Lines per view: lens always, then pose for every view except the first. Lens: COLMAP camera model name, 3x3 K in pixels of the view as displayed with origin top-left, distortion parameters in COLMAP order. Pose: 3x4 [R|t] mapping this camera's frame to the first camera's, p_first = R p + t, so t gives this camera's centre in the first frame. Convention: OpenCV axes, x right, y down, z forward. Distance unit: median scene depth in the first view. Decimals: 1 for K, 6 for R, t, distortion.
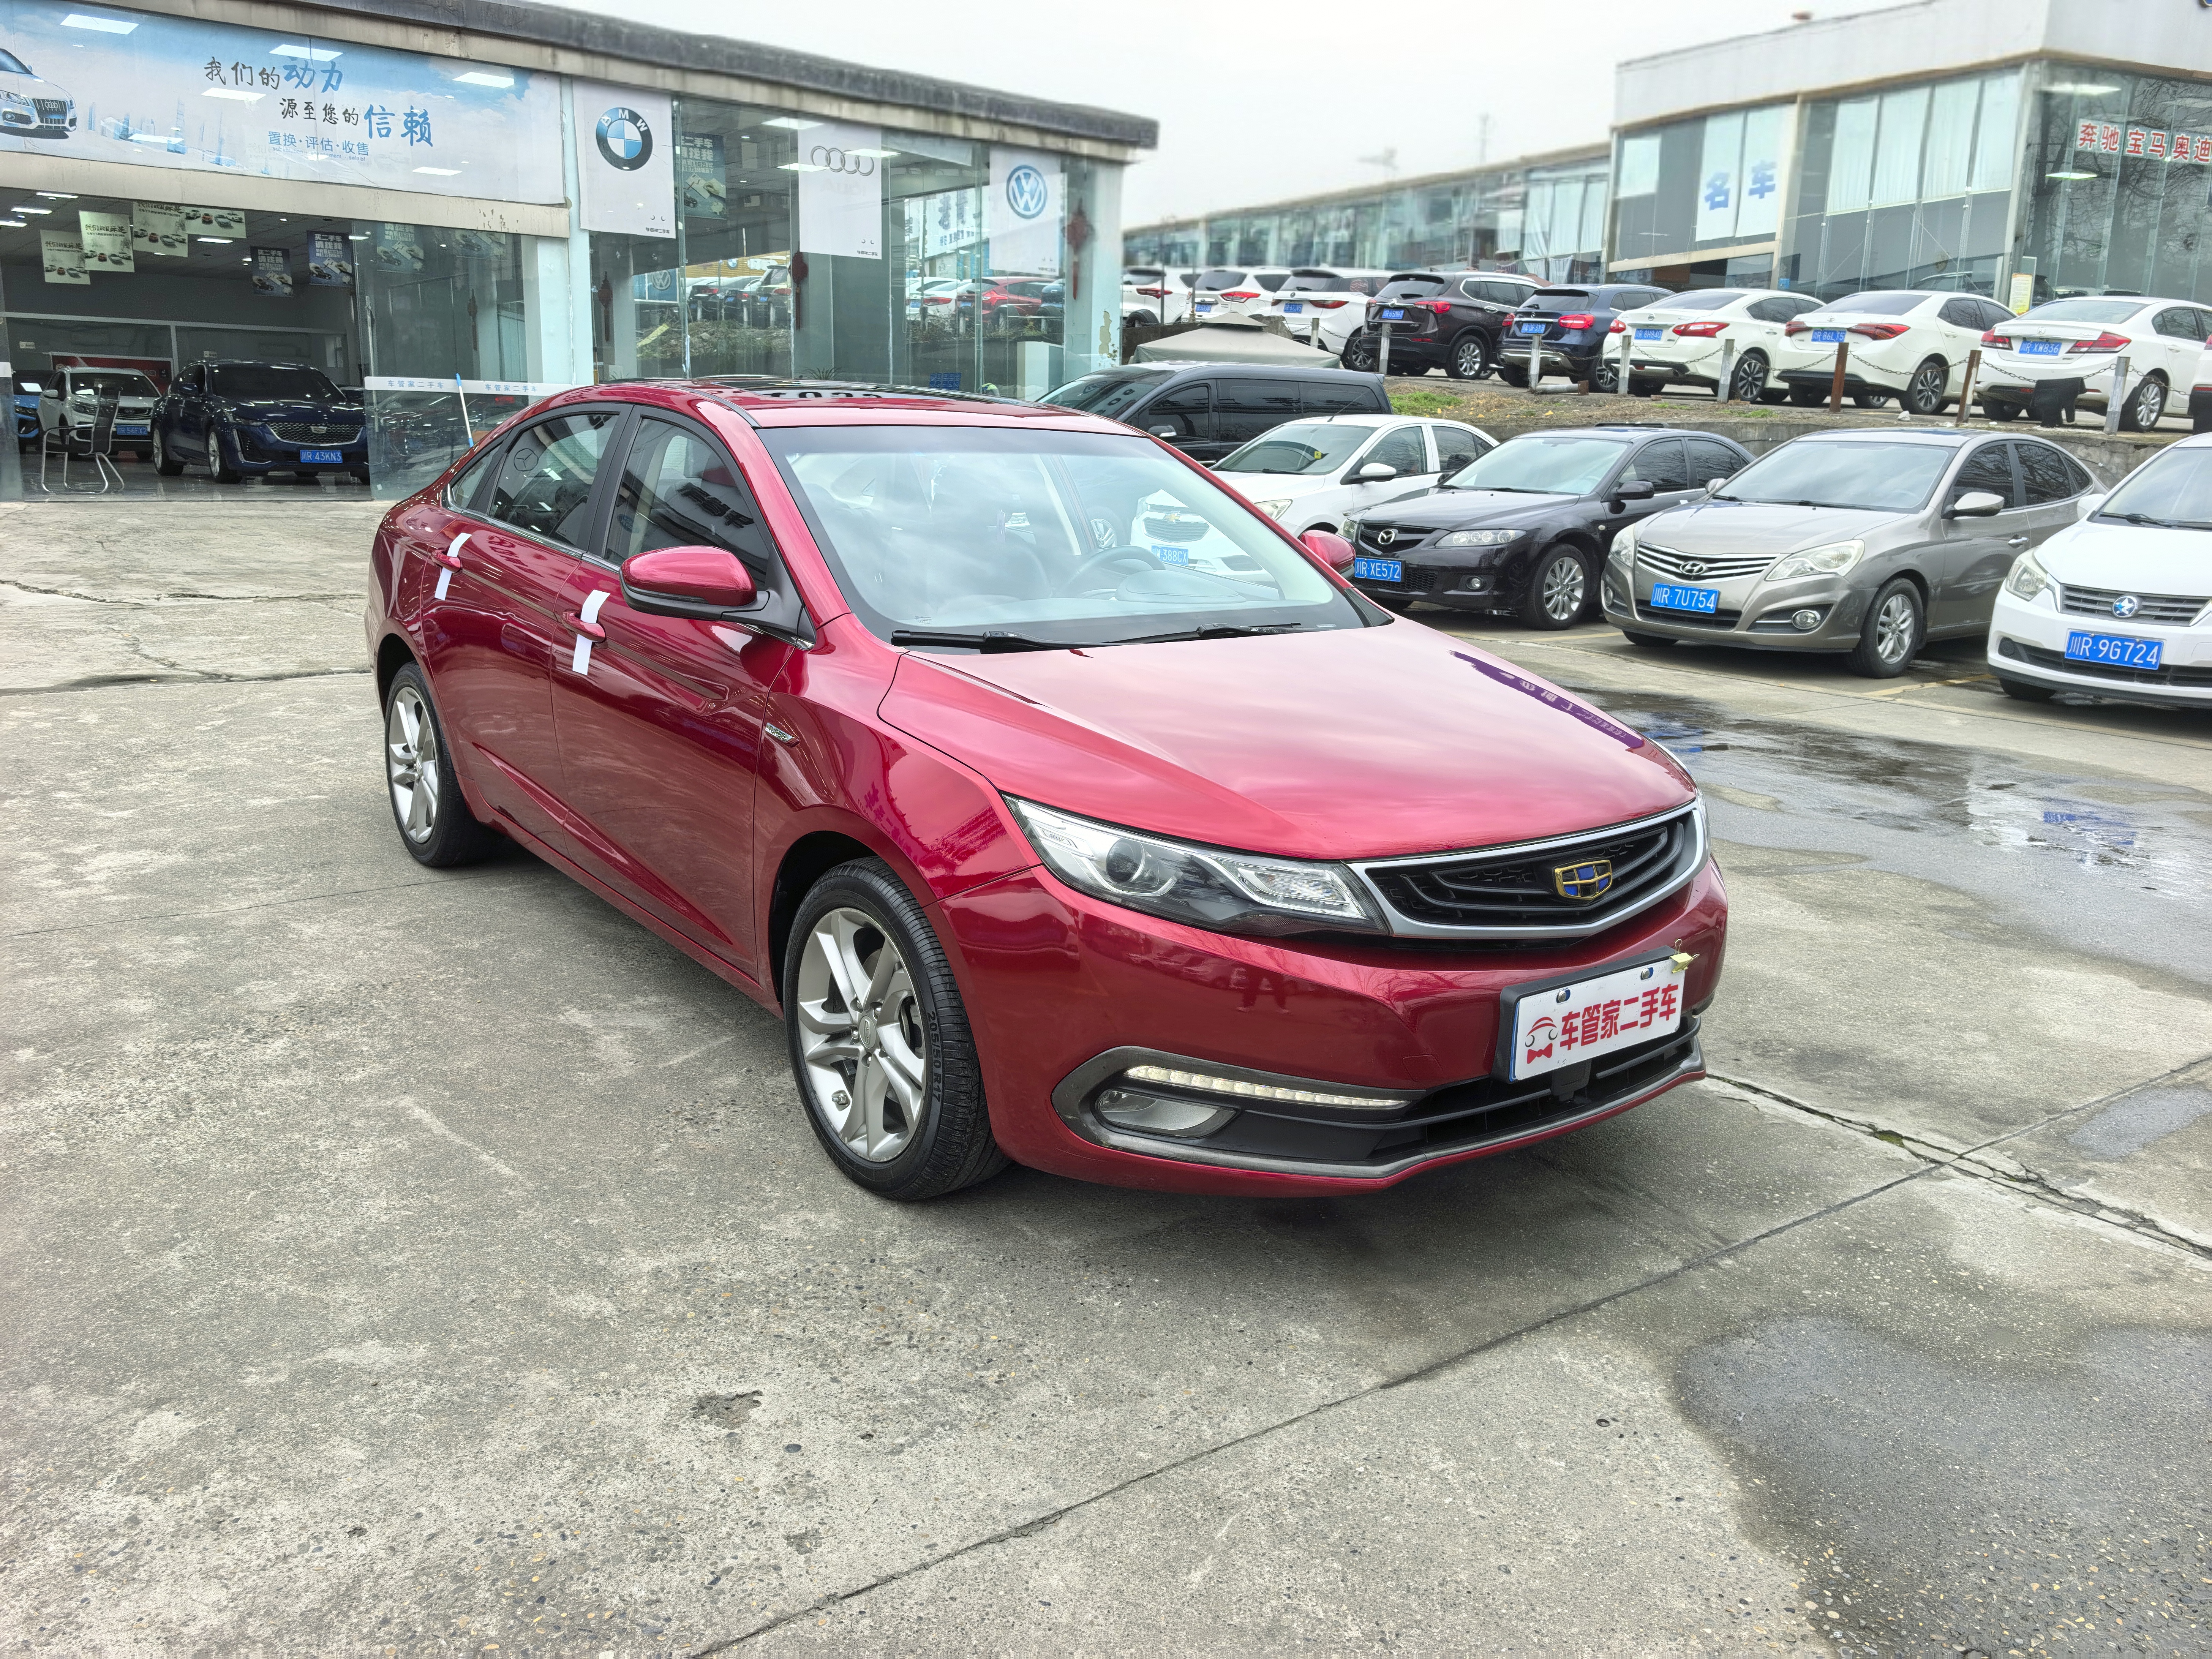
lens RADIAL K [[1741.6, 0, 1110.3], [0, 1741.6, 777.8], [0, 0, 1]] dist [0.024984, -0.033763]
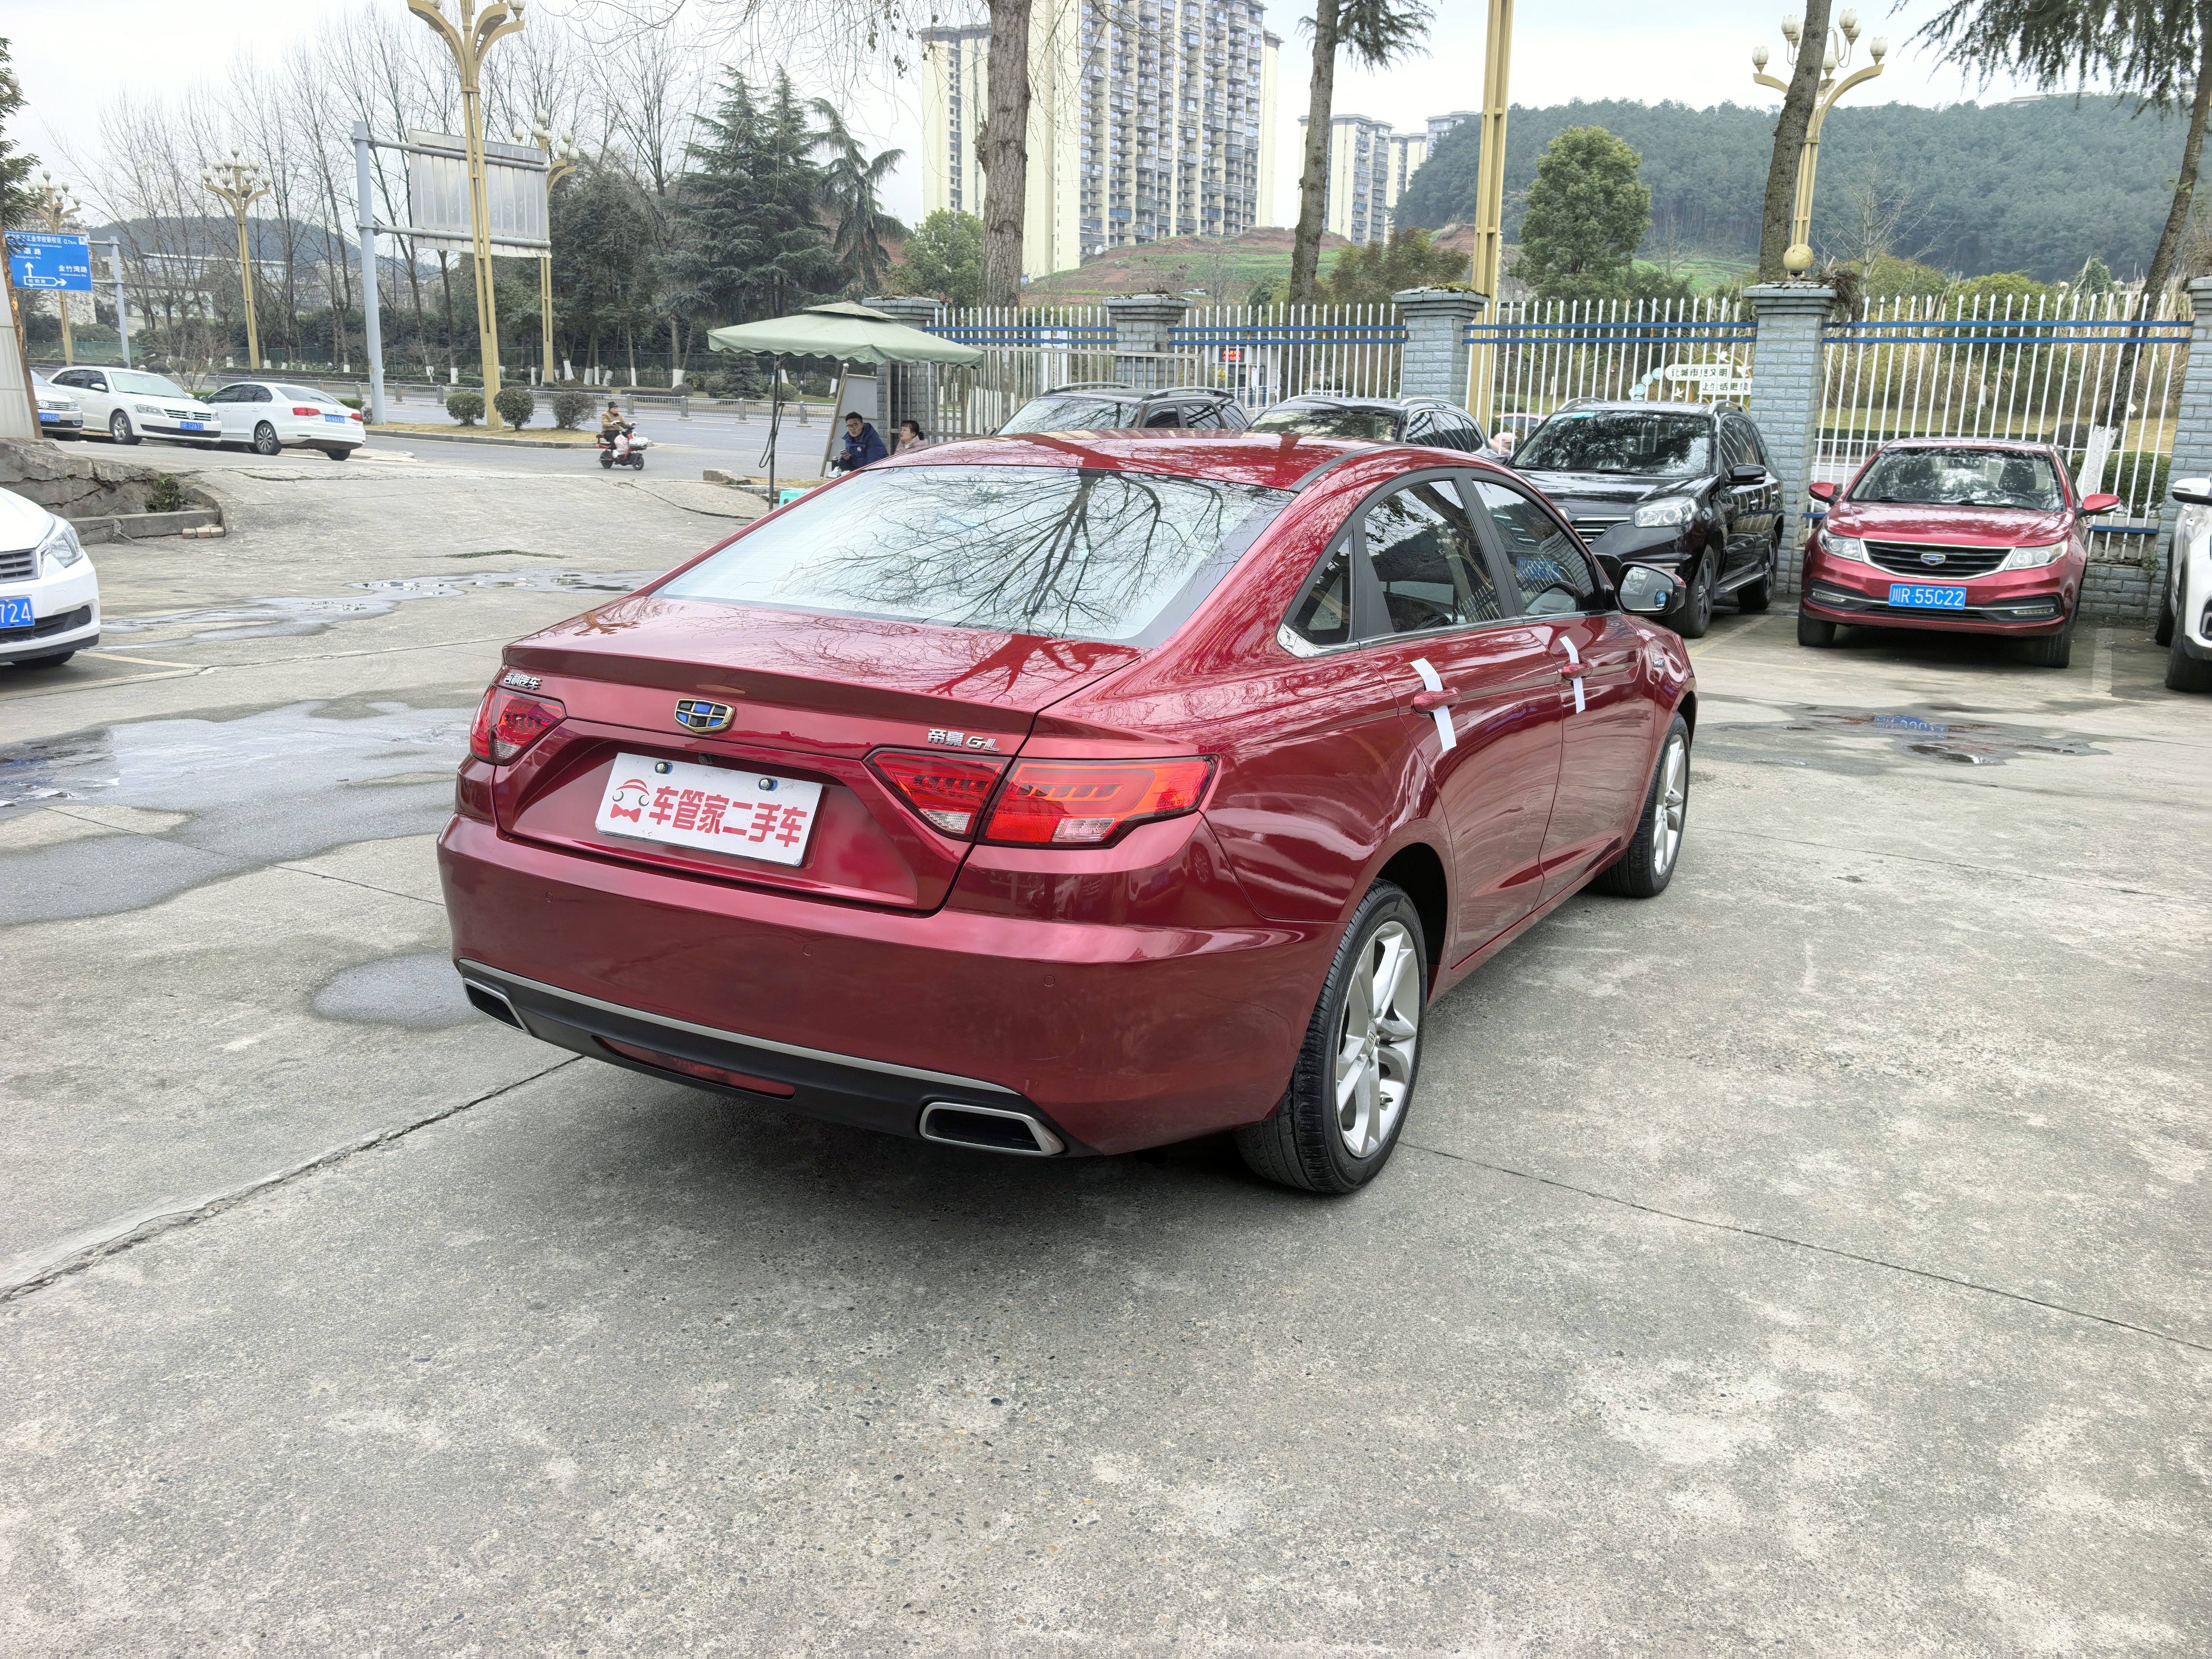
lens RADIAL K [[1741.6, 0, 1114.8], [0, 1741.6, 791.9], [0, 0, 1]] dist [0.024984, -0.033763]
pose [[-0.393454, -0.236962, 0.888281, -1.467569], [0.153422, 0.935738, 0.317579, -0.507117], [-0.906452, 0.261235, -0.331815, 2.048291]]
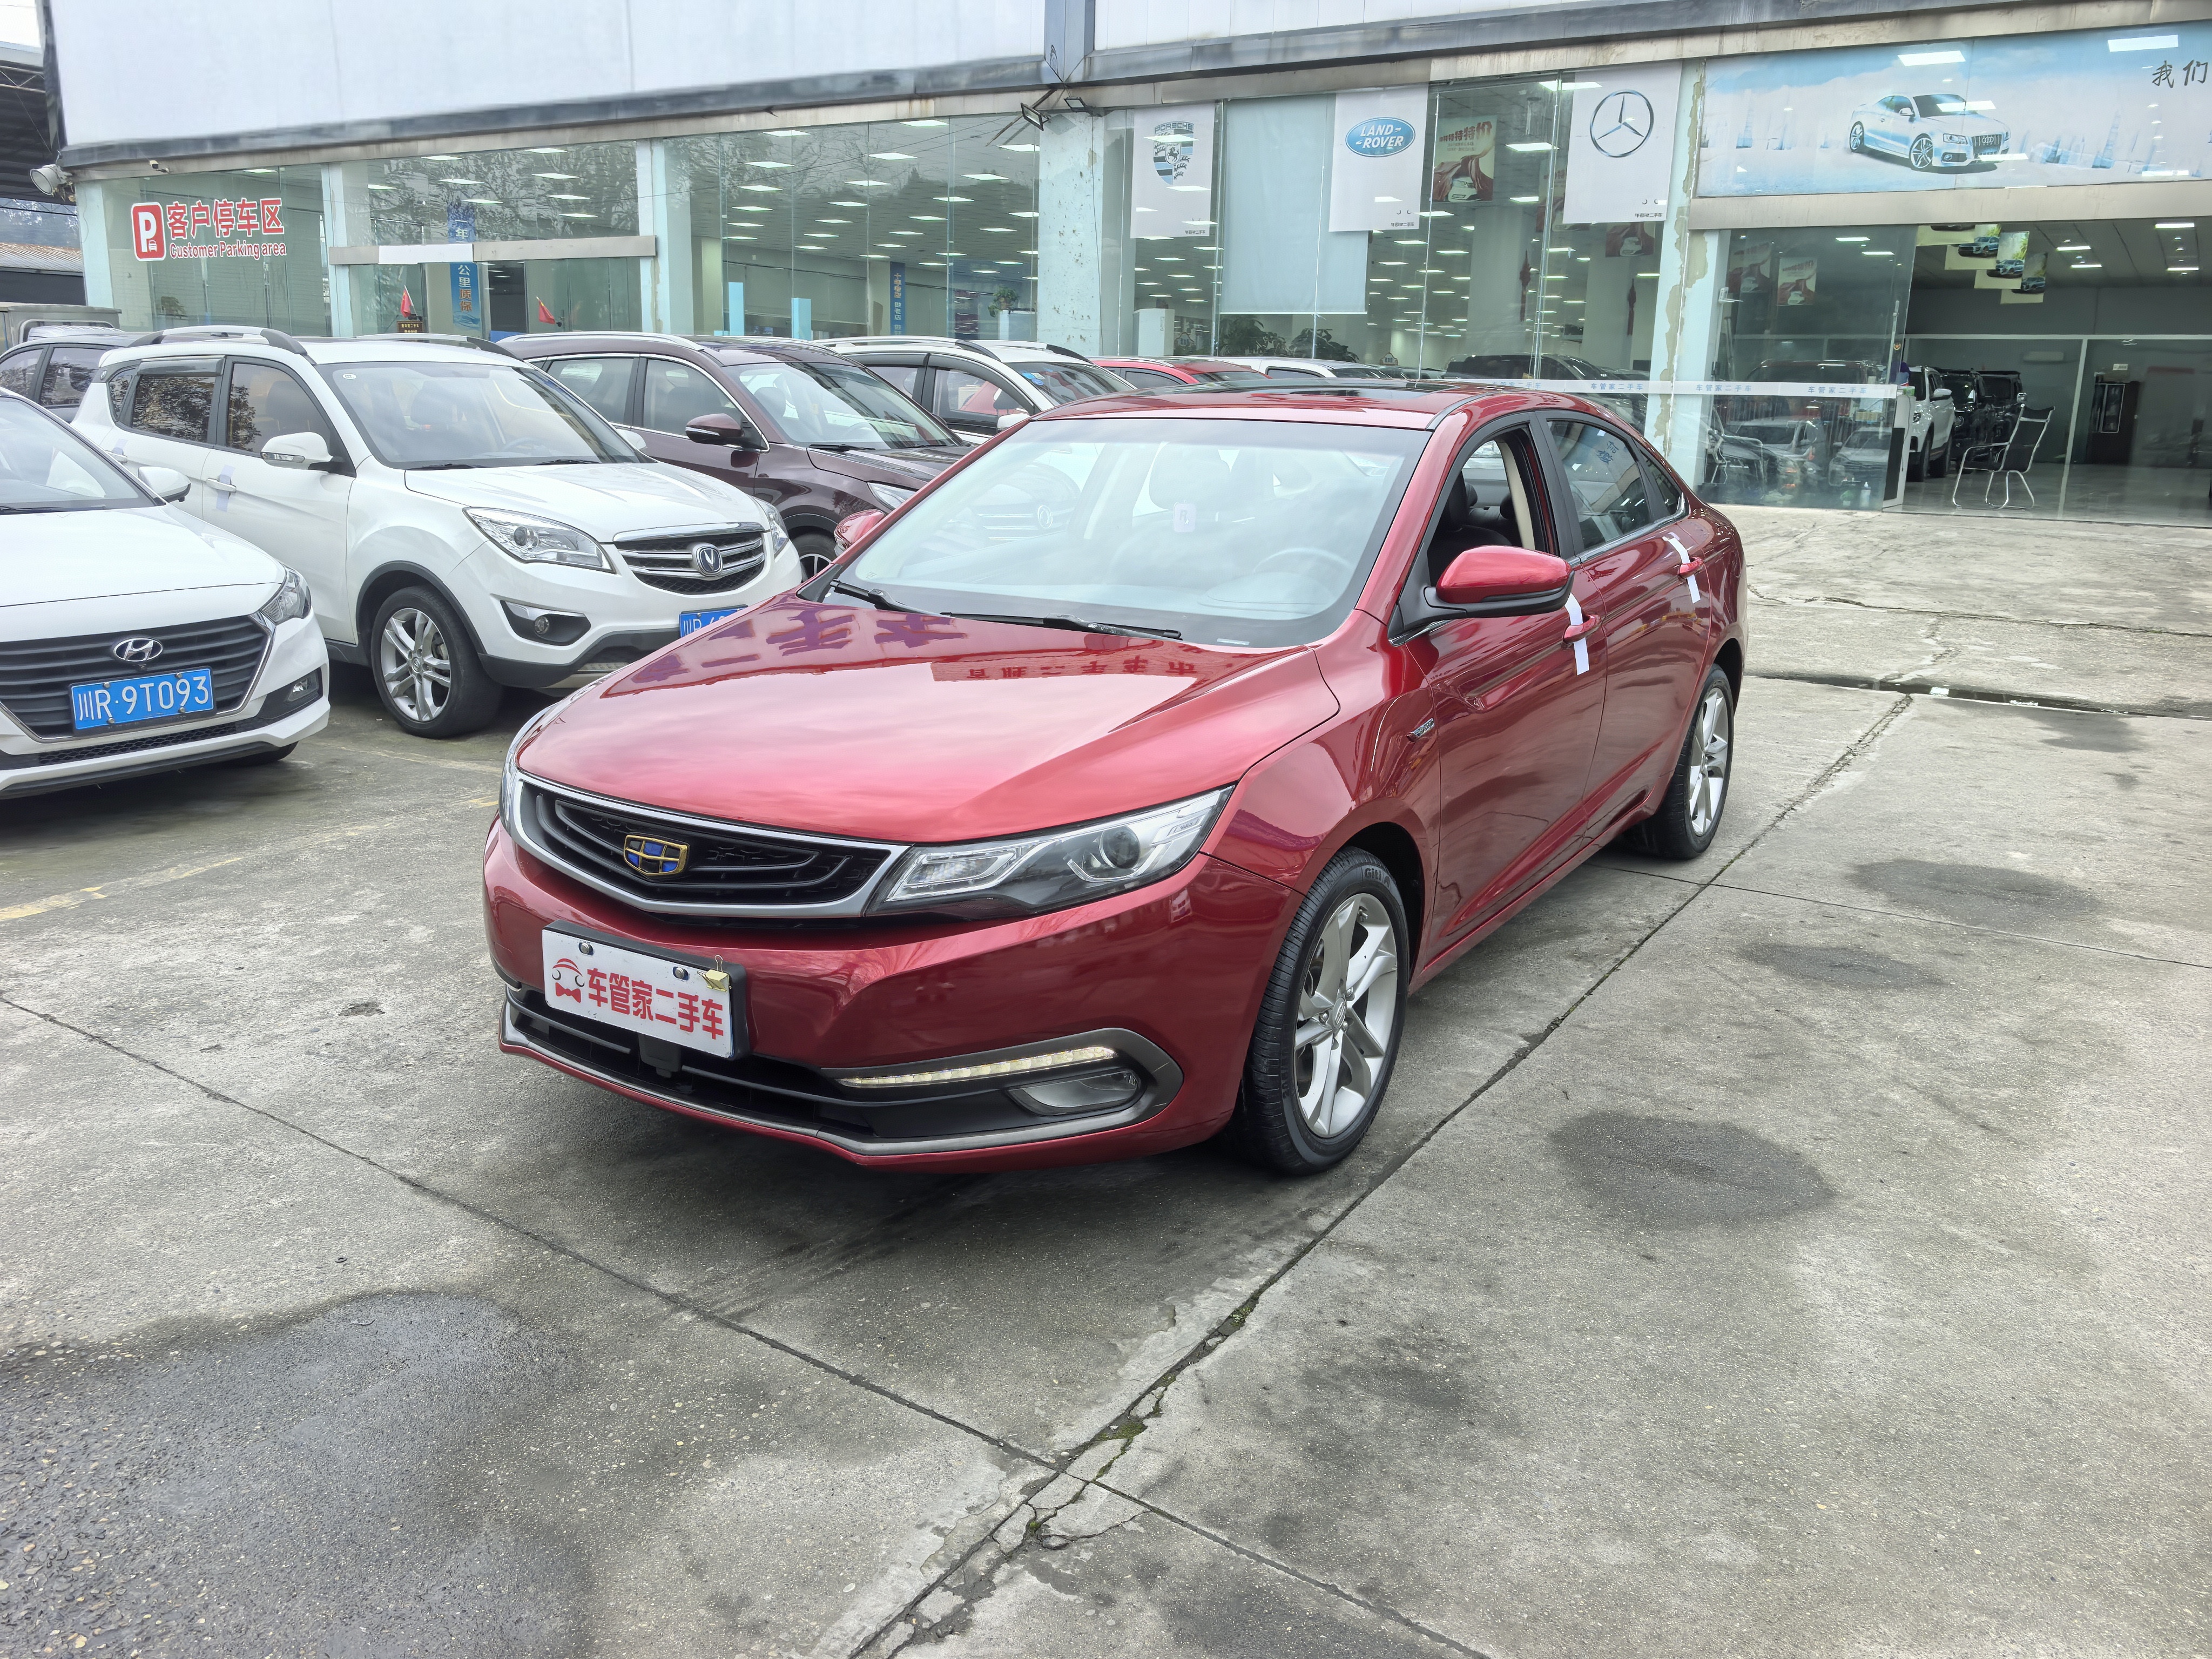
lens RADIAL K [[1741.6, 0, 1116.4], [0, 1741.6, 817.9], [0, 0, 1]] dist [0.024984, -0.033763]
pose [[0.341086, 0.200988, -0.918294, 1.131064], [-0.197579, 0.970382, 0.139000, -0.134946], [0.919034, 0.134025, 0.370695, 0.780753]]
